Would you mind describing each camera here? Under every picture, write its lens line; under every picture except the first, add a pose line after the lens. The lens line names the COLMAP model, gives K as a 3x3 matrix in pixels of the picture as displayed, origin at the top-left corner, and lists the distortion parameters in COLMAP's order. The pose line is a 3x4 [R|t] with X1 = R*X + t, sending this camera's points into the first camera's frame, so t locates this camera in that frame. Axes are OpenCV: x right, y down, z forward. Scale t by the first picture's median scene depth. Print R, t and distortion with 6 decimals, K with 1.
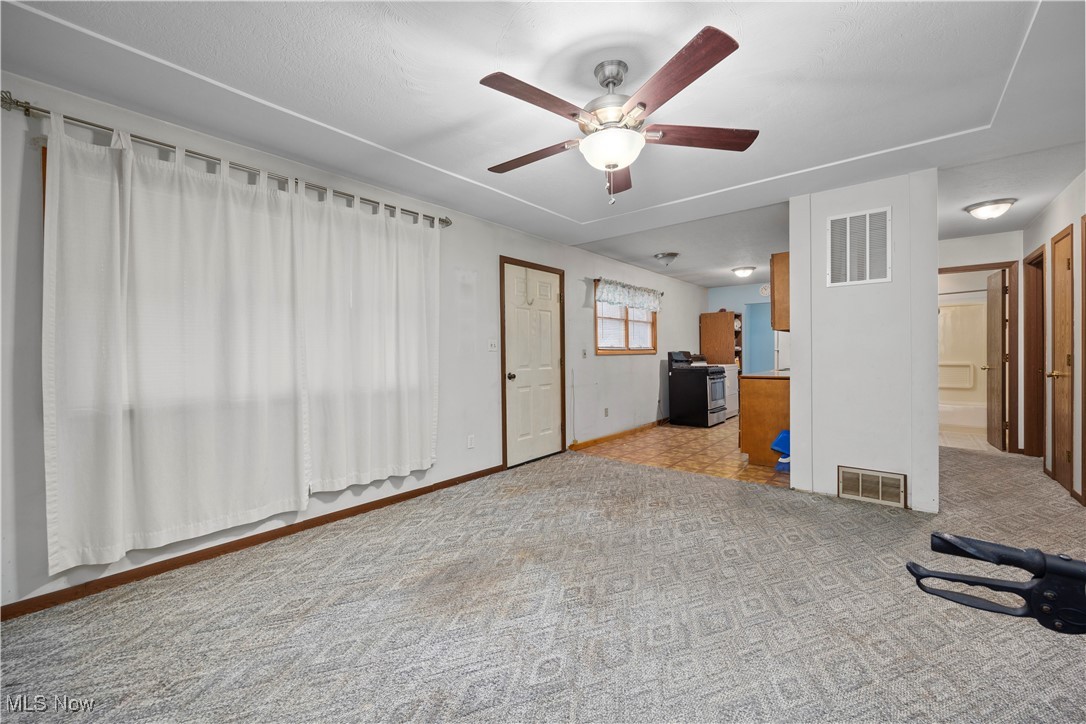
lens RADIAL K [[433.8, 0, 549.3], [0, 433.8, 356.9], [0, 0, 1]] dist [-0.002954, -0.000089]
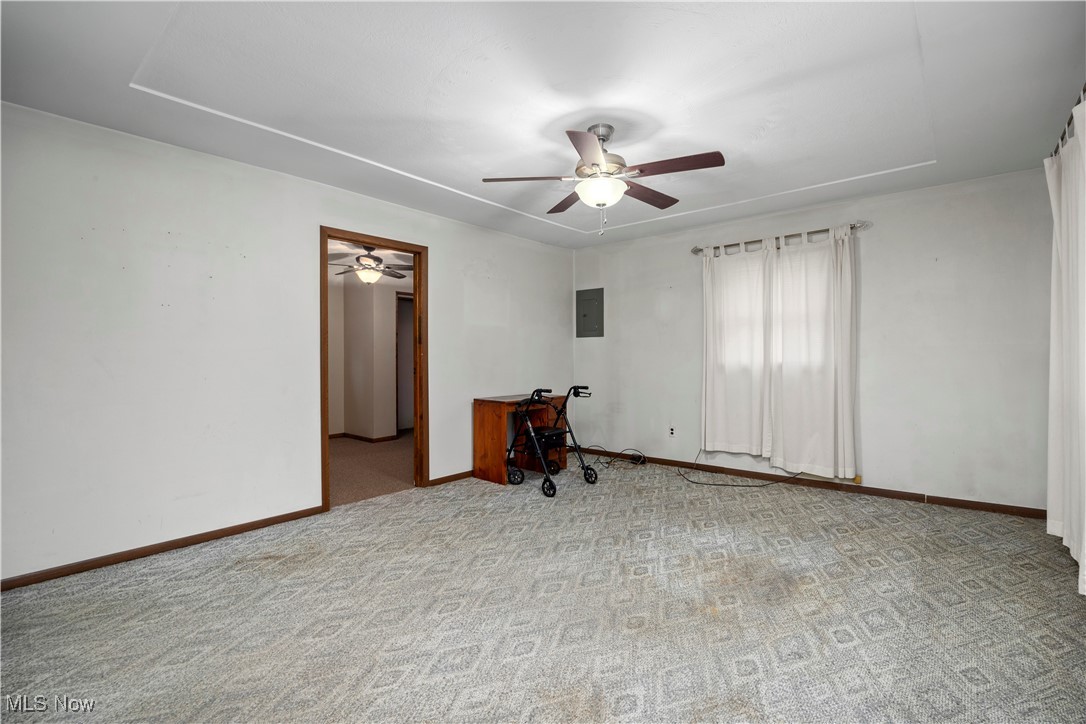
lens RADIAL K [[490.9, 0, 539.9], [0, 490.9, 357.9], [0, 0, 1]] dist [-0.016770, 0.000737]
pose [[-0.999138, 0.016359, 0.038141, 0.163244], [0.016711, 0.999820, 0.008928, -0.009283], [-0.037989, 0.009557, -0.999232, 1.452152]]
